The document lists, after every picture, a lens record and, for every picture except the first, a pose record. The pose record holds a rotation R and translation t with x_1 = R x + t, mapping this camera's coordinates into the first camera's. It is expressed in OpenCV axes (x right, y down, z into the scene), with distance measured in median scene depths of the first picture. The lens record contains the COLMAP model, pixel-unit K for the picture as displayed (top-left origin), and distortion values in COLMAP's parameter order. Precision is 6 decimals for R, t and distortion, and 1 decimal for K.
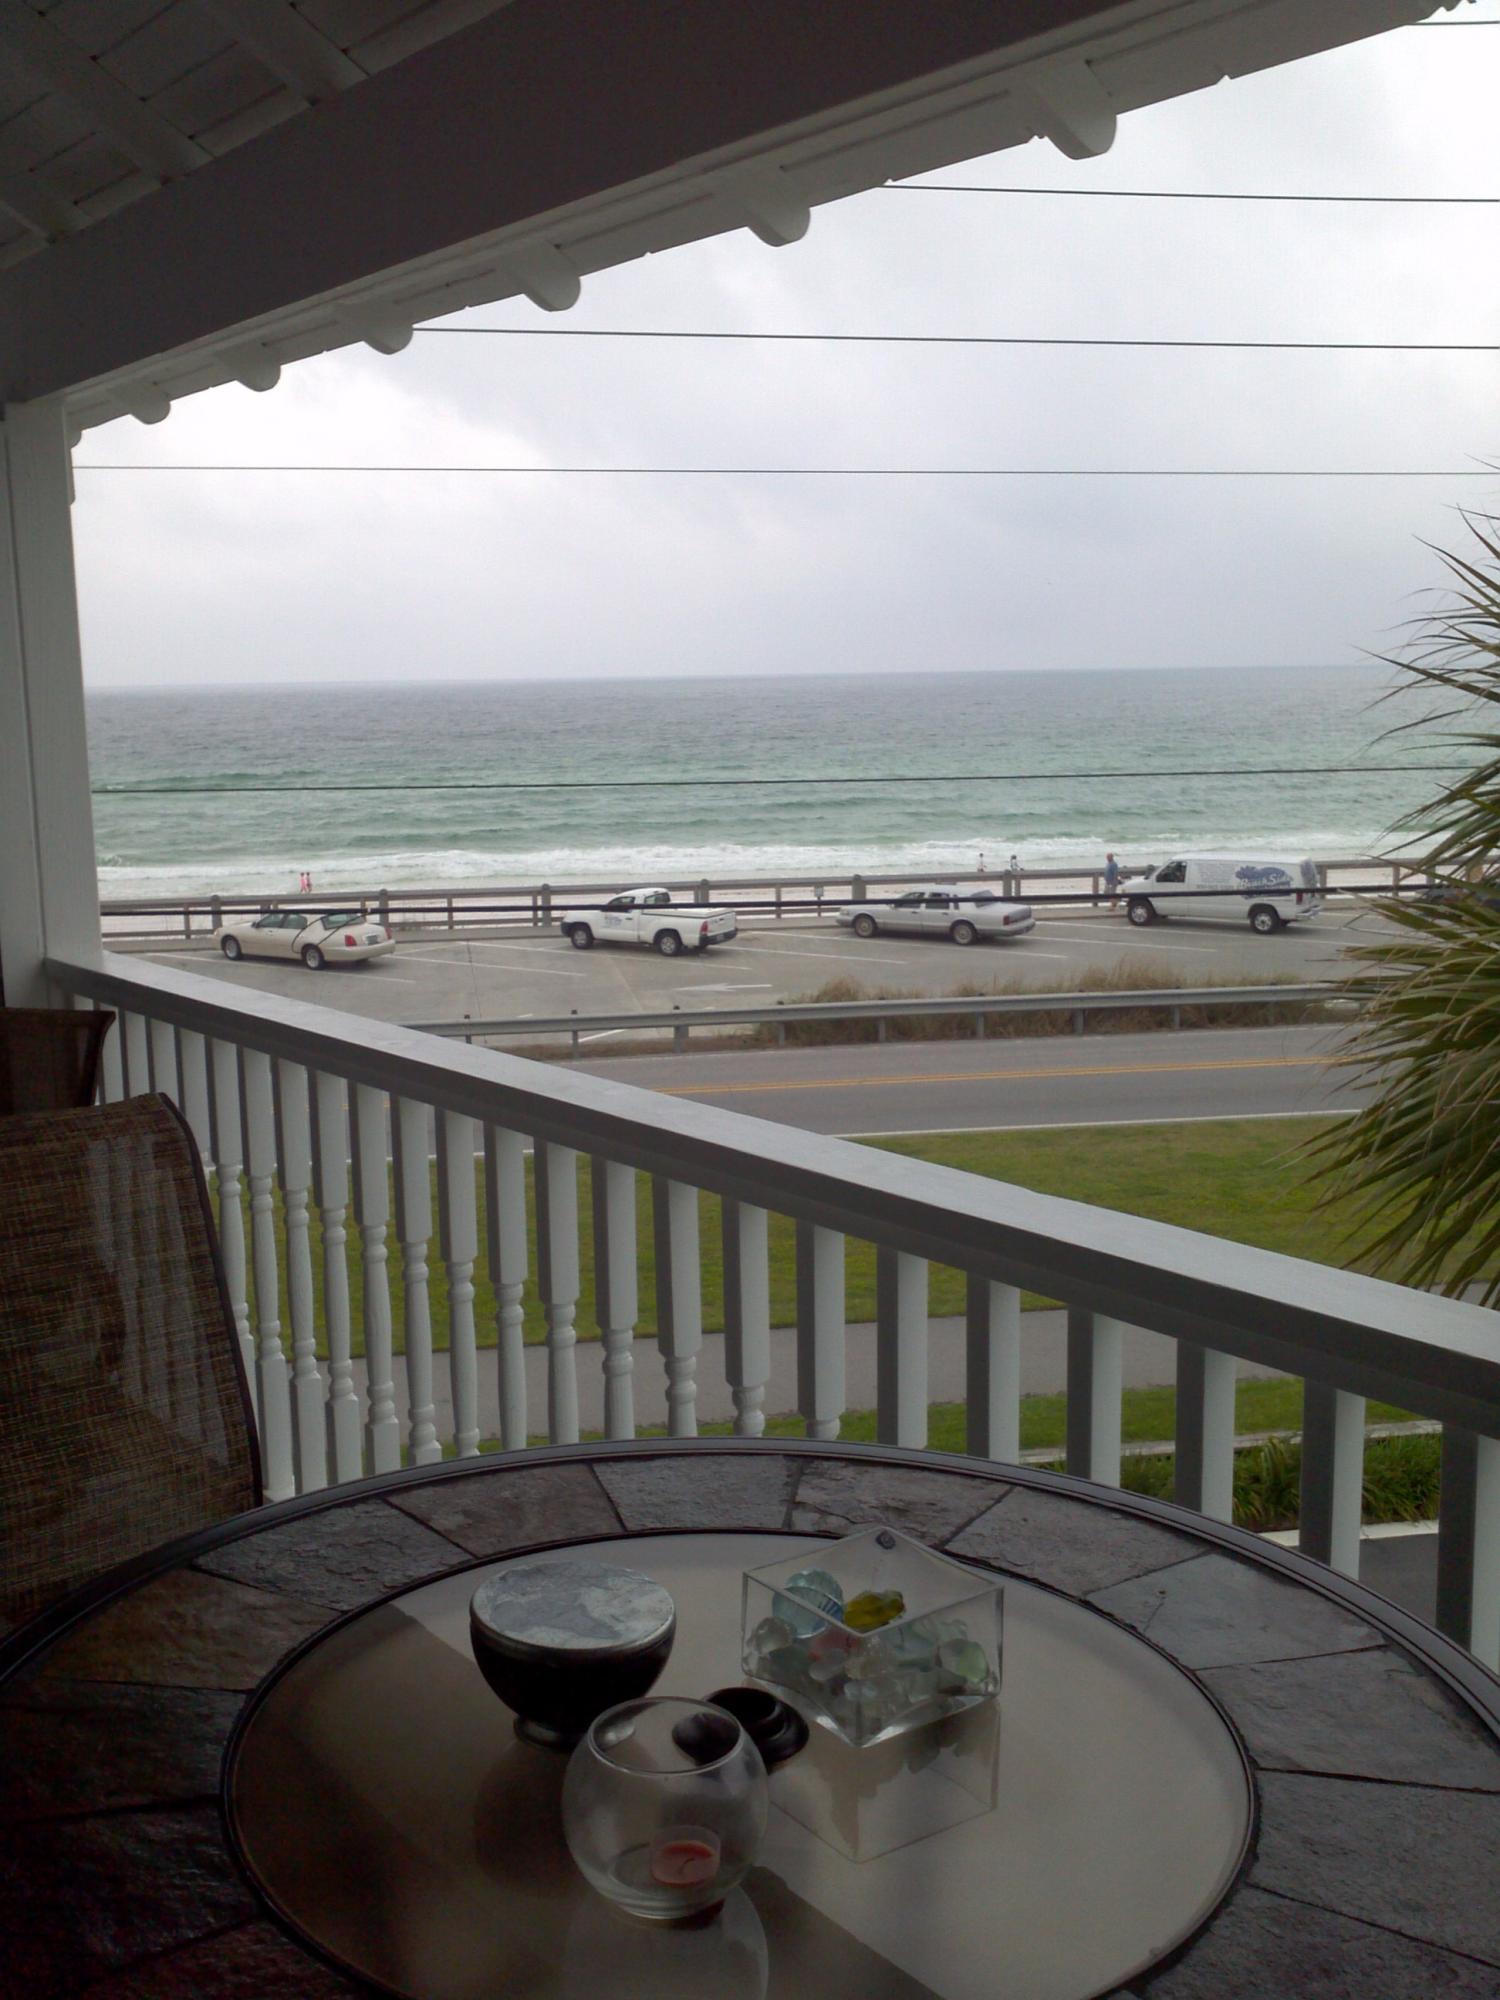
lens RADIAL K [[1978.4, 0, 717.9], [0, 1978.4, 1004.3], [0, 0, 1]] dist [-0.056669, 0.126124]
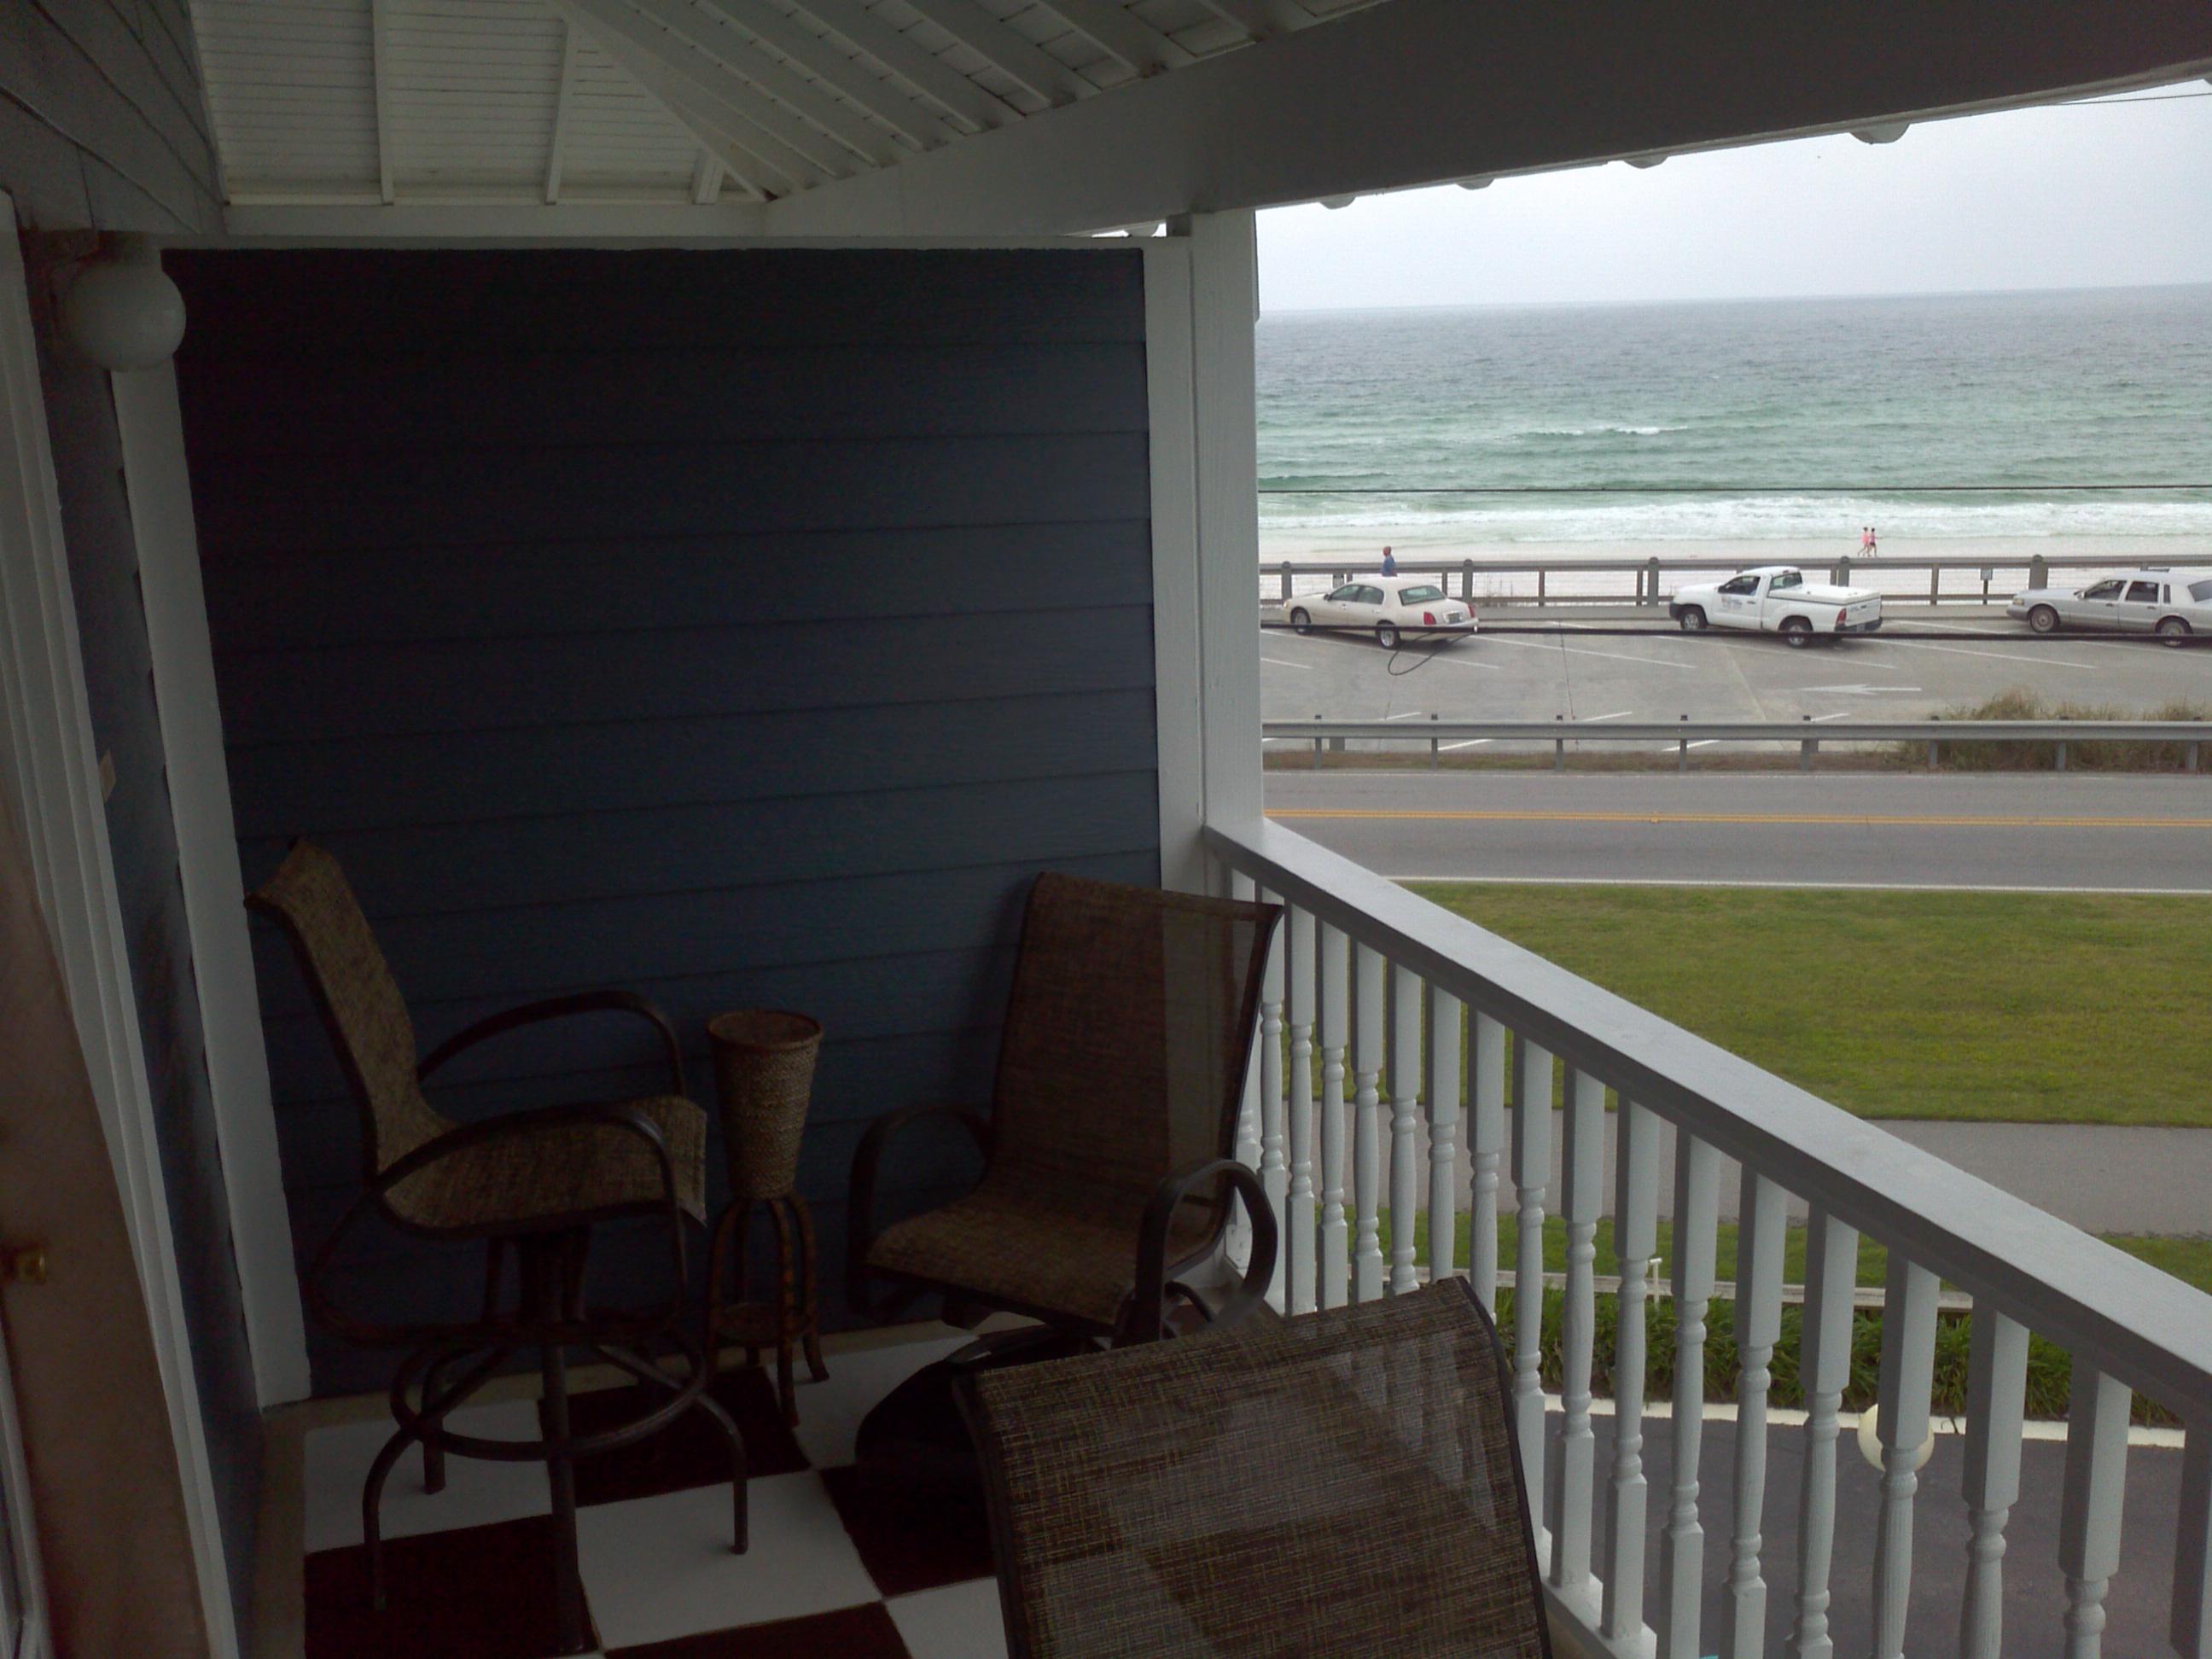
lens RADIAL K [[2188.2, 0, 1109.8], [0, 2188.2, 884.8], [0, 0, 1]] dist [-0.056669, 0.126124]
pose [[0.947954, 0.070455, -0.310514, -0.008606], [-0.039303, 0.993645, 0.105472, -0.013578], [0.315972, -0.087778, 0.944699, 0.003150]]
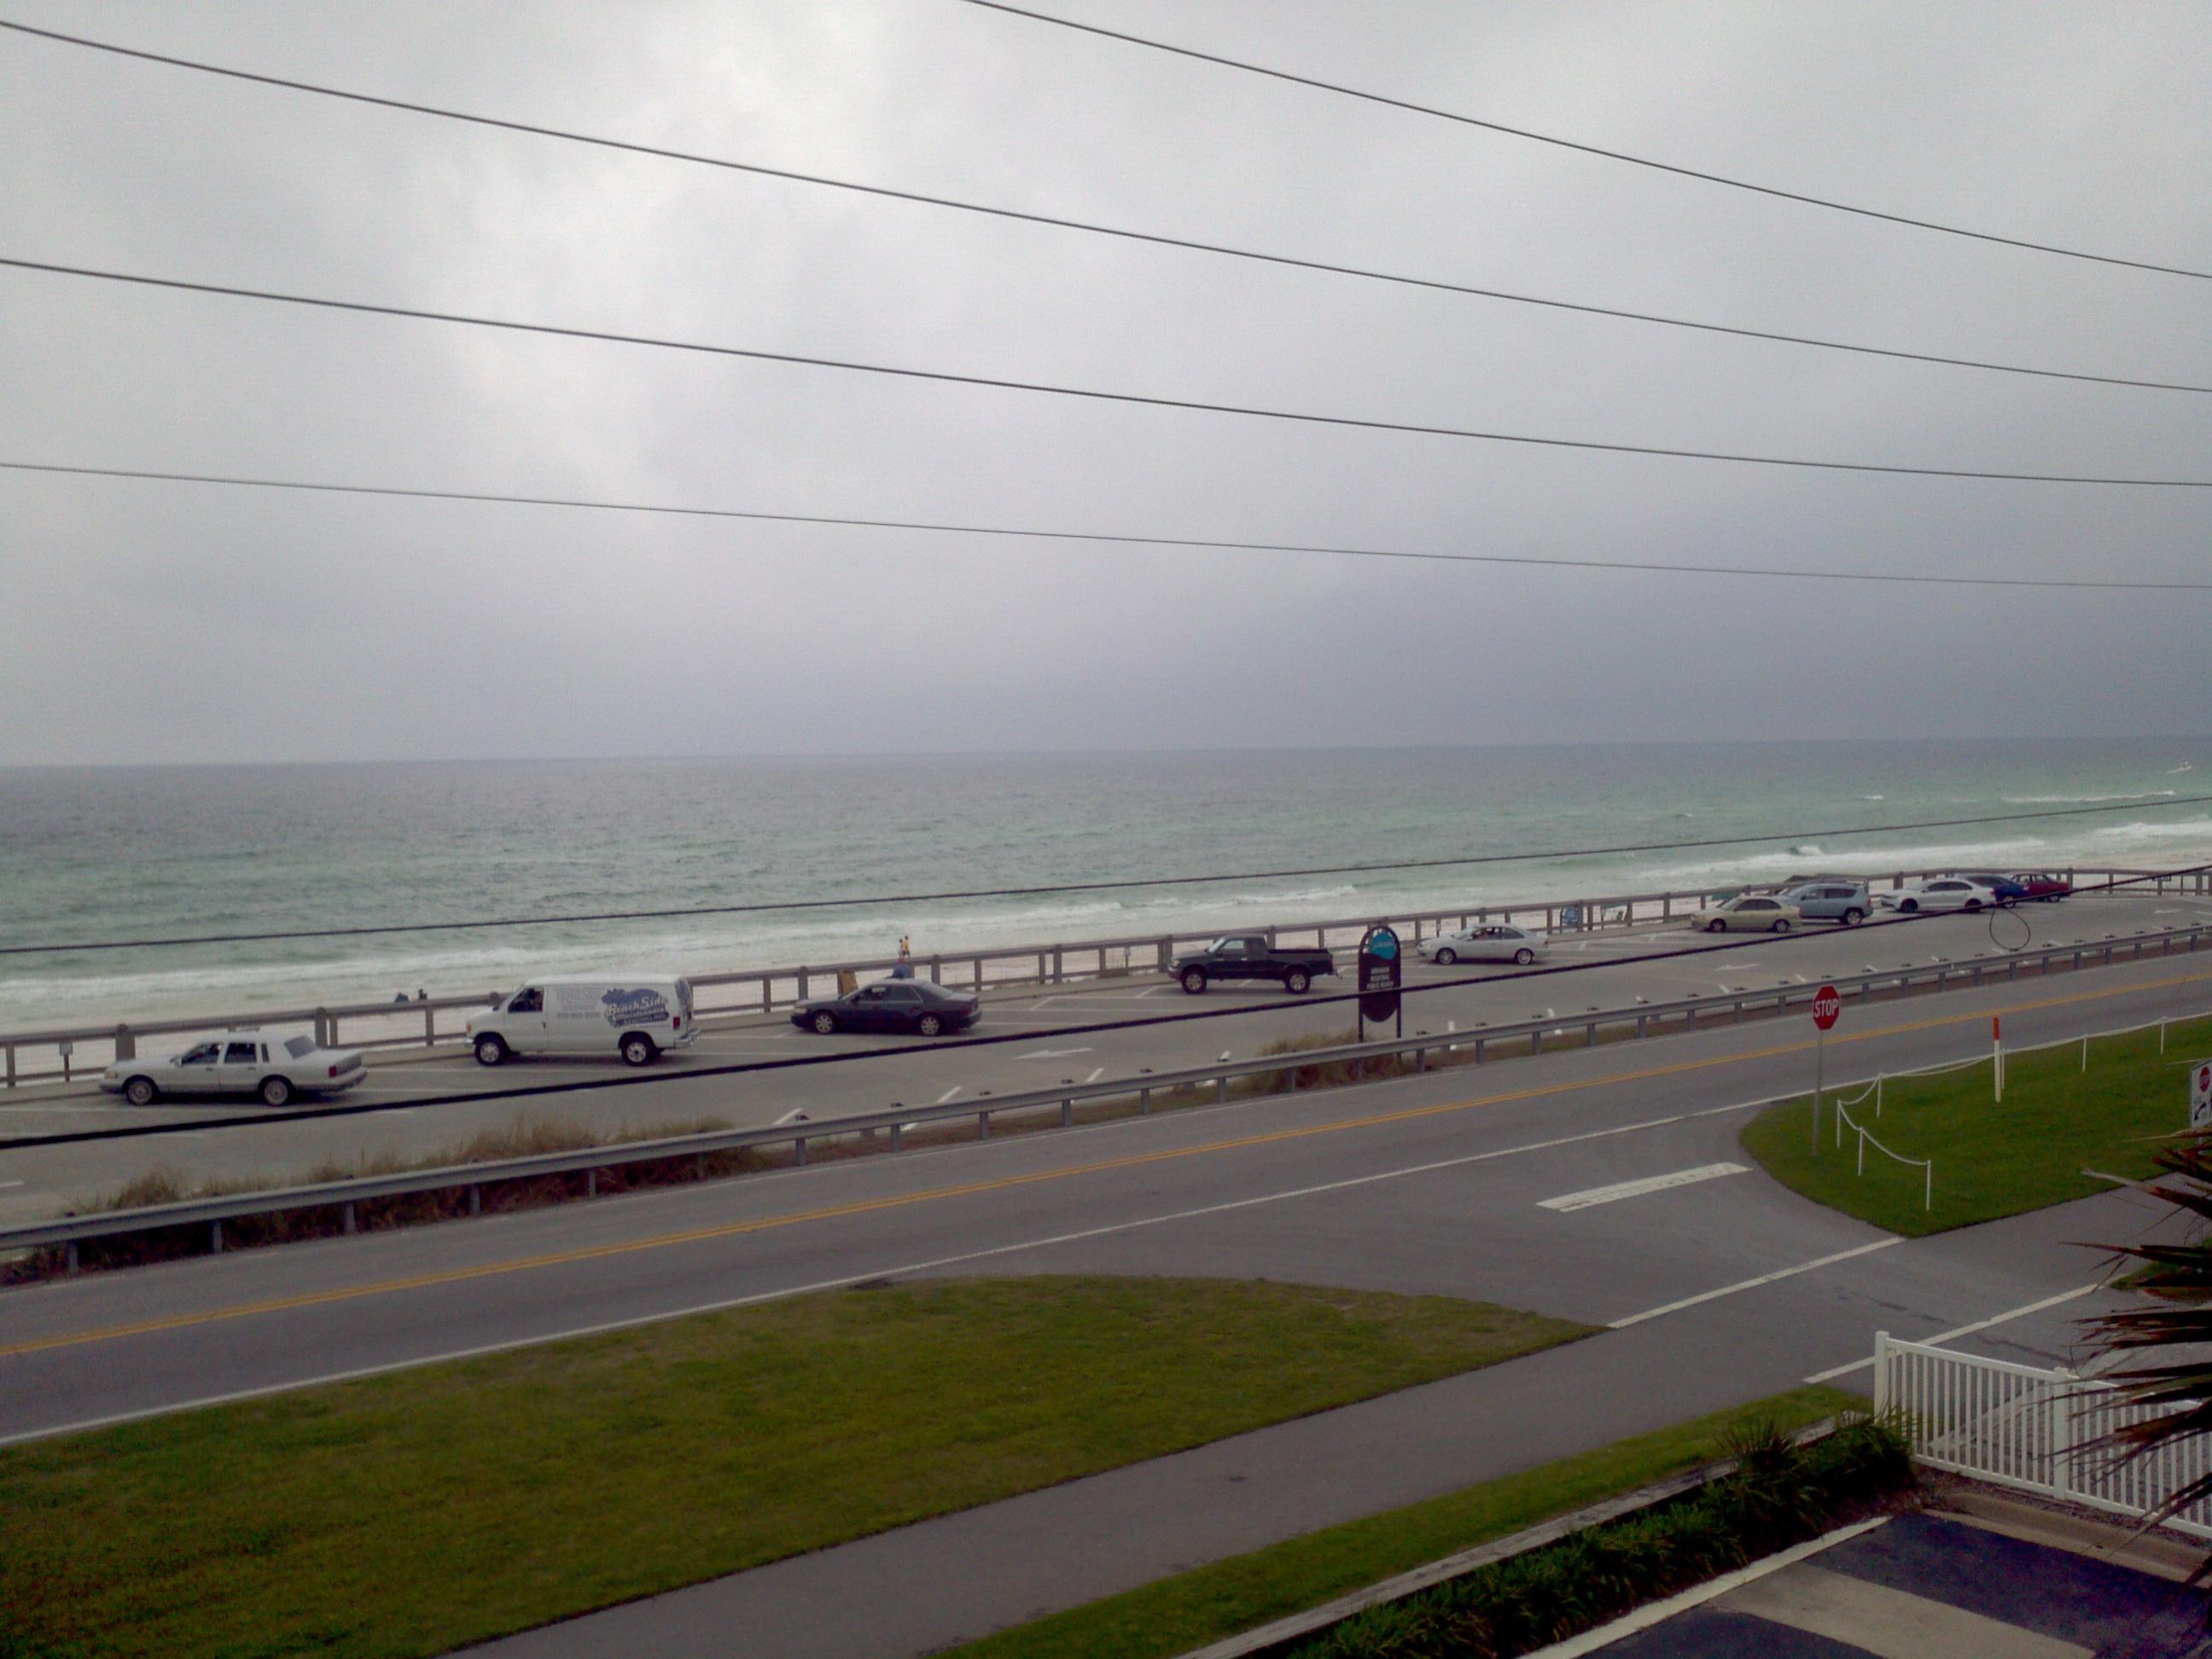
lens RADIAL K [[2188.2, 0, 1109.8], [0, 2188.2, 884.8], [0, 0, 1]] dist [-0.056669, 0.126124]
pose [[0.861667, -0.025338, 0.506842, -0.039898], [0.081554, 0.992685, -0.089020, -0.018215], [-0.500879, 0.118041, 0.857430, 0.098128]]
